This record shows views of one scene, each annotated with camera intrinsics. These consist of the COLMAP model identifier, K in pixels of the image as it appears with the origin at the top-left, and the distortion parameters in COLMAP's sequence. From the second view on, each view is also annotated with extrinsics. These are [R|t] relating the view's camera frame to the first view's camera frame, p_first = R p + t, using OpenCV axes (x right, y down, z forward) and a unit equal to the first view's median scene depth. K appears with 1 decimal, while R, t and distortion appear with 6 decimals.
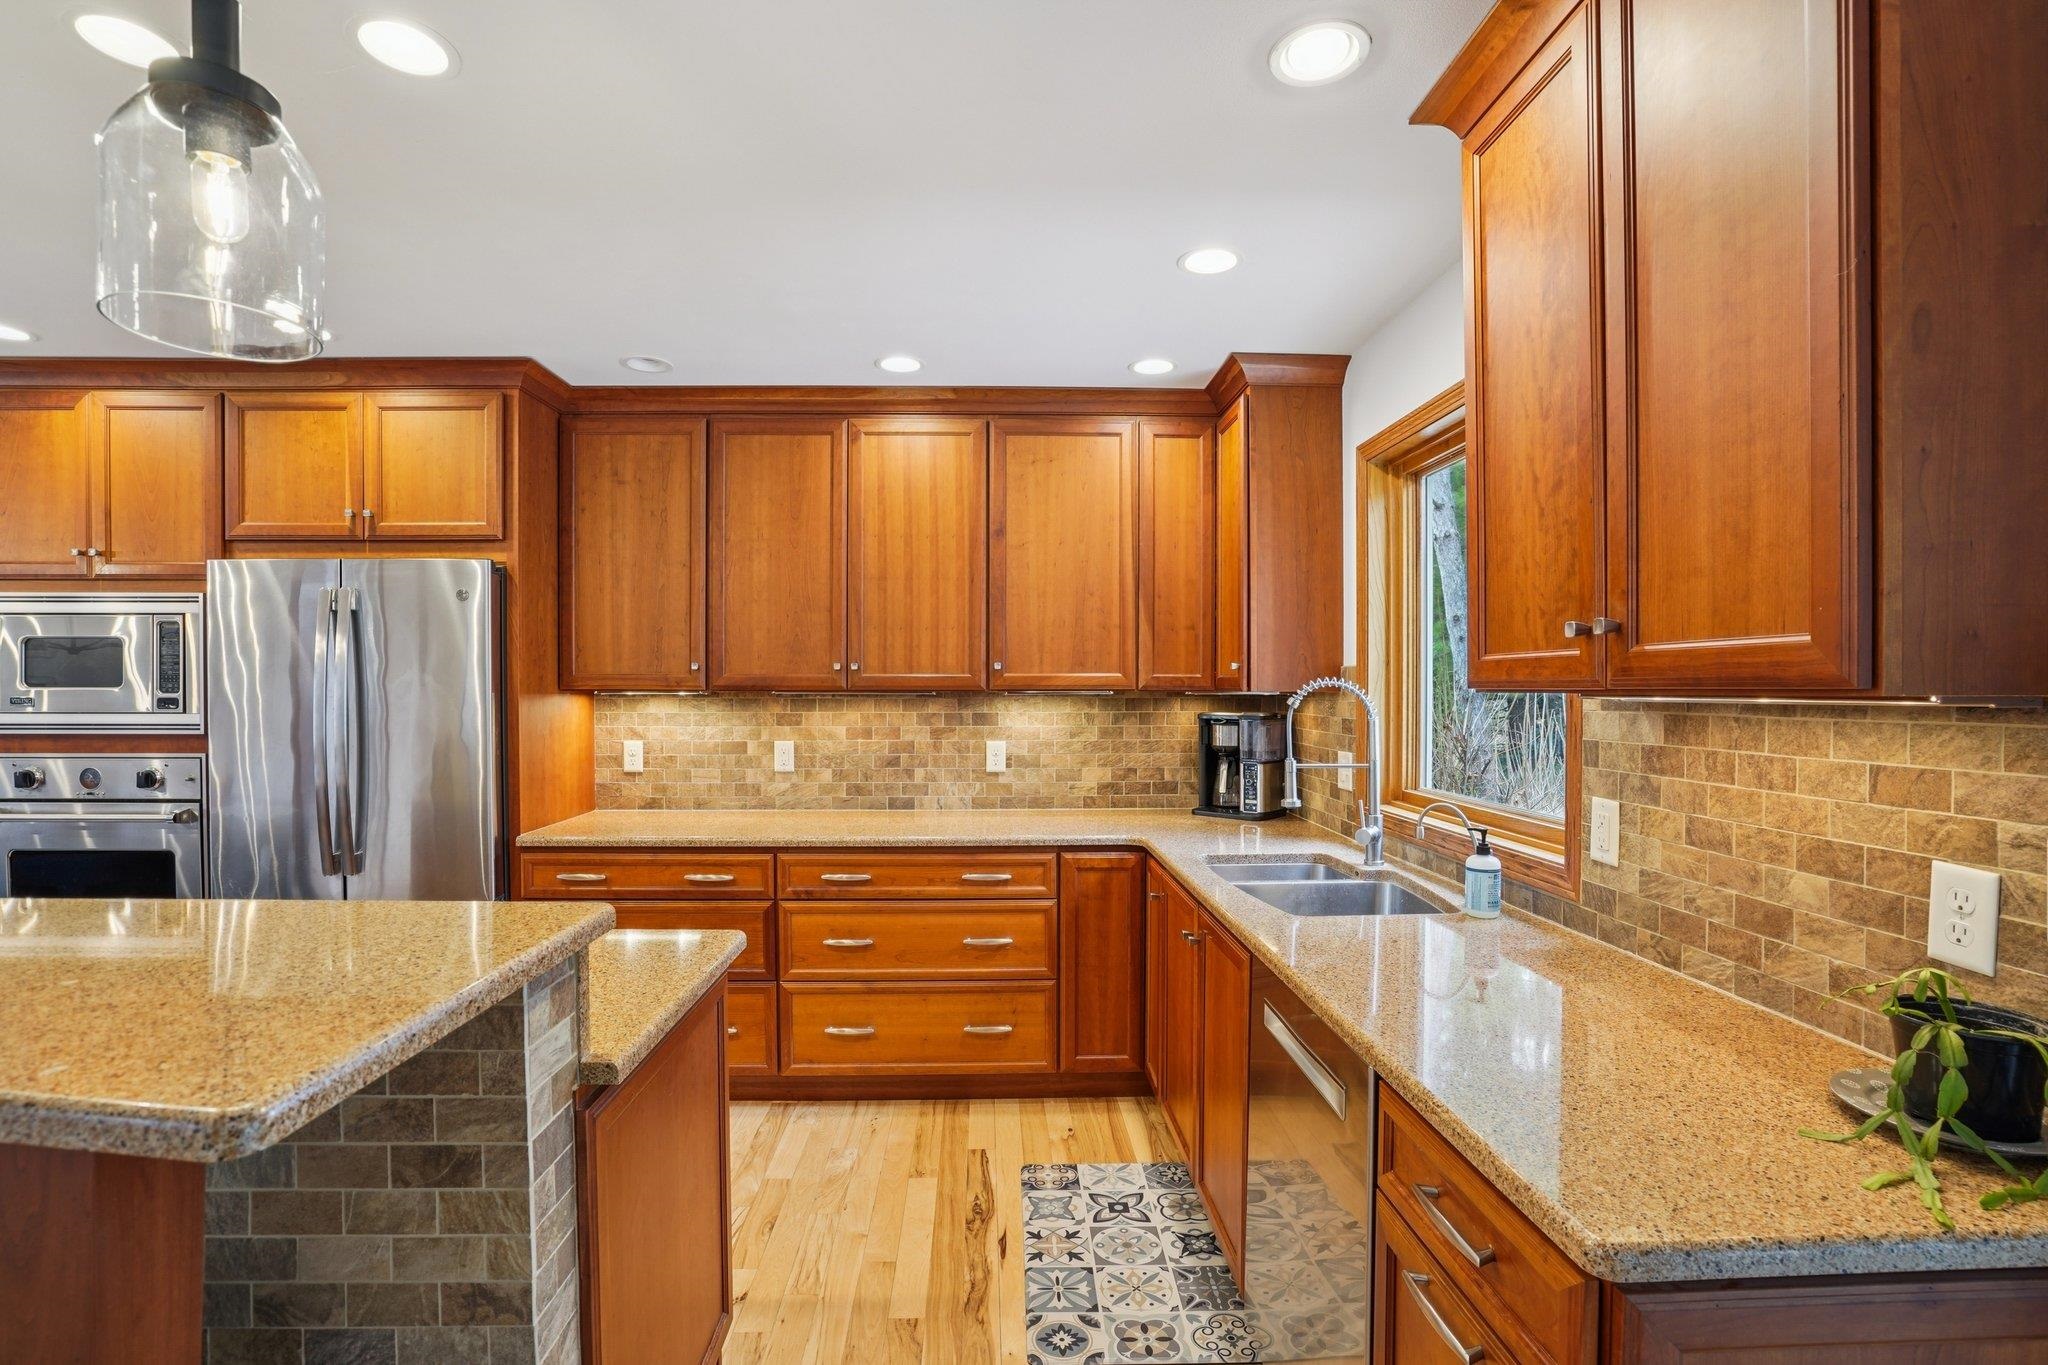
lens RADIAL K [[957.5, 0, 1012.1], [0, 957.5, 700.9], [0, 0, 1]] dist [-0.071697, 0.034672]
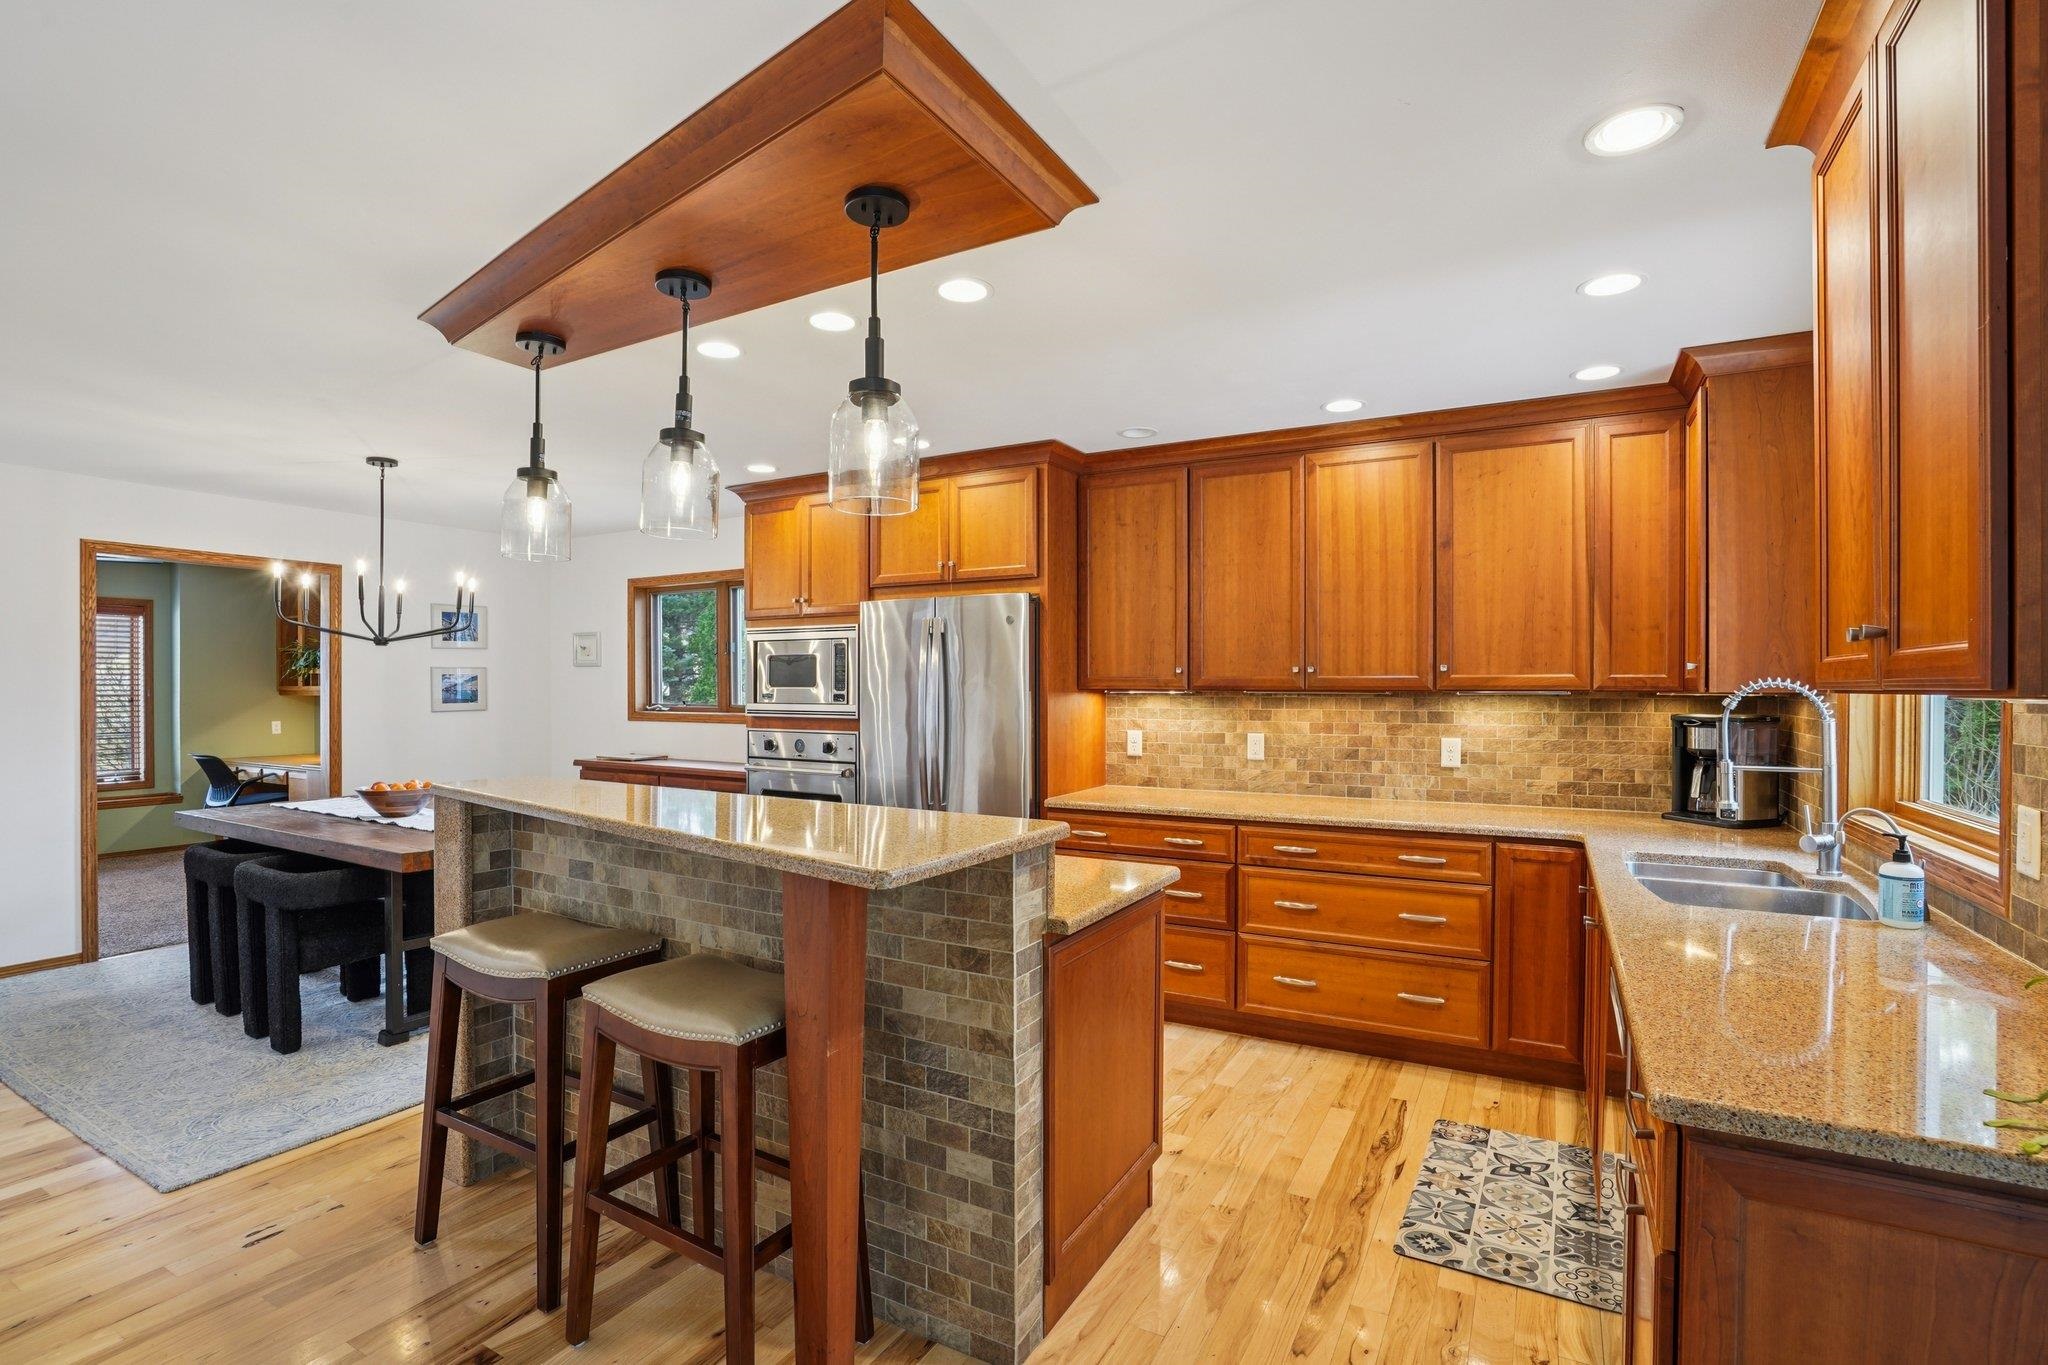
lens RADIAL K [[950.3, 0, 1024.1], [0, 950.3, 692.0], [0, 0, 1]] dist [-0.064883, 0.027297]
pose [[0.858880, 0.002826, -0.512169, 0.122046], [-0.007367, 0.999949, -0.006837, 0.001428], [0.512124, 0.009645, 0.858858, -0.154539]]
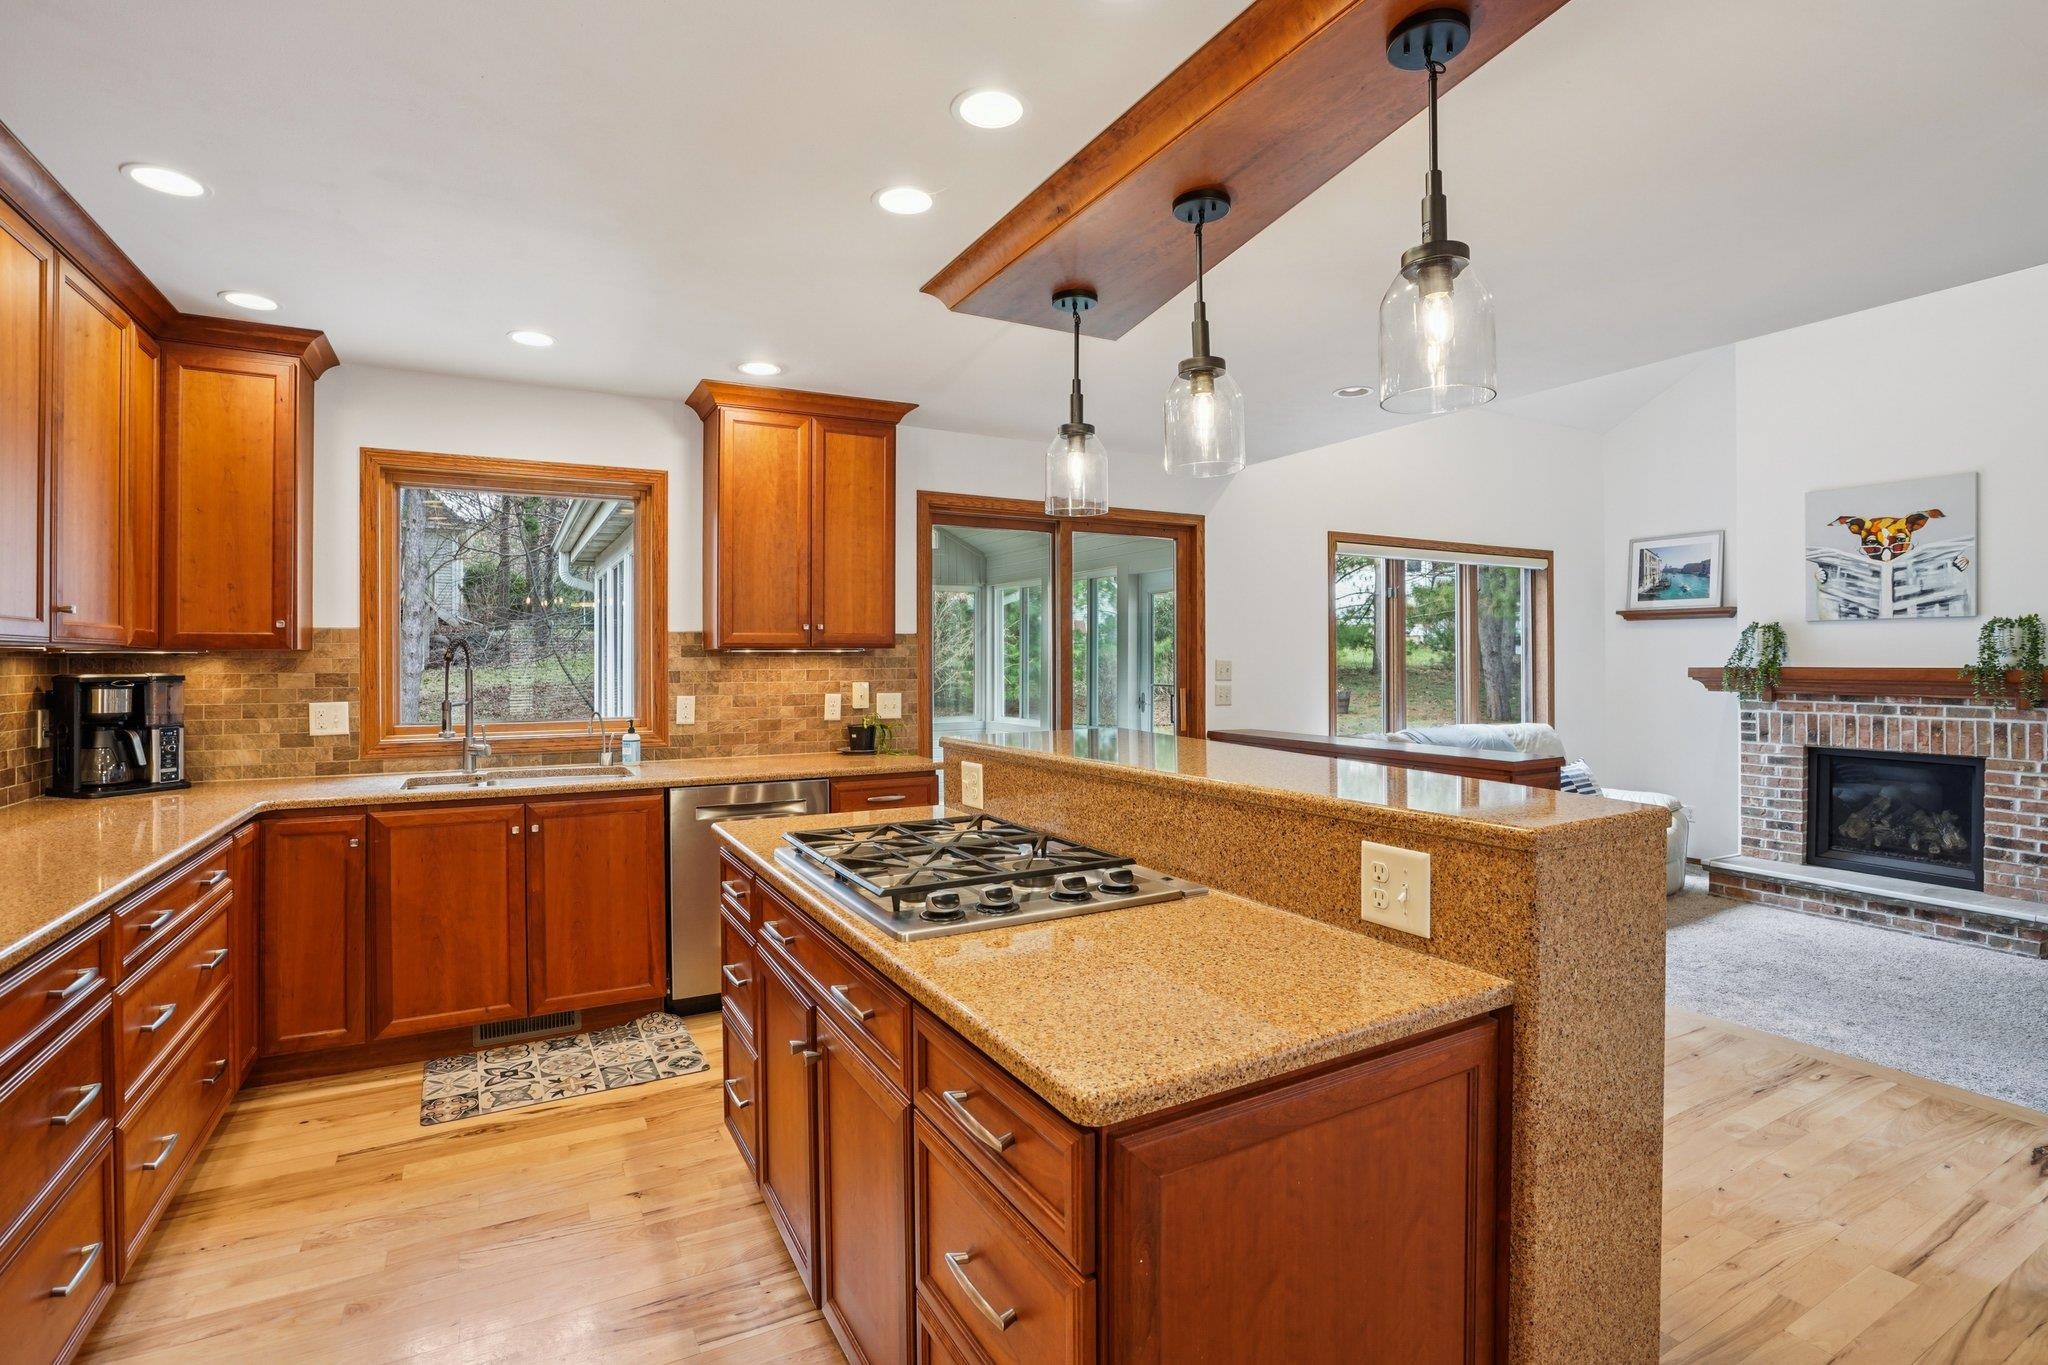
lens RADIAL K [[963.5, 0, 1008.9], [0, 963.5, 663.2], [0, 0, 1]] dist [-0.049215, 0.015483]
pose [[-0.448215, -0.002148, 0.893923, -0.944130], [0.015530, 0.999827, 0.010189, 0.006948], [-0.893791, 0.018449, -0.448105, 0.700143]]
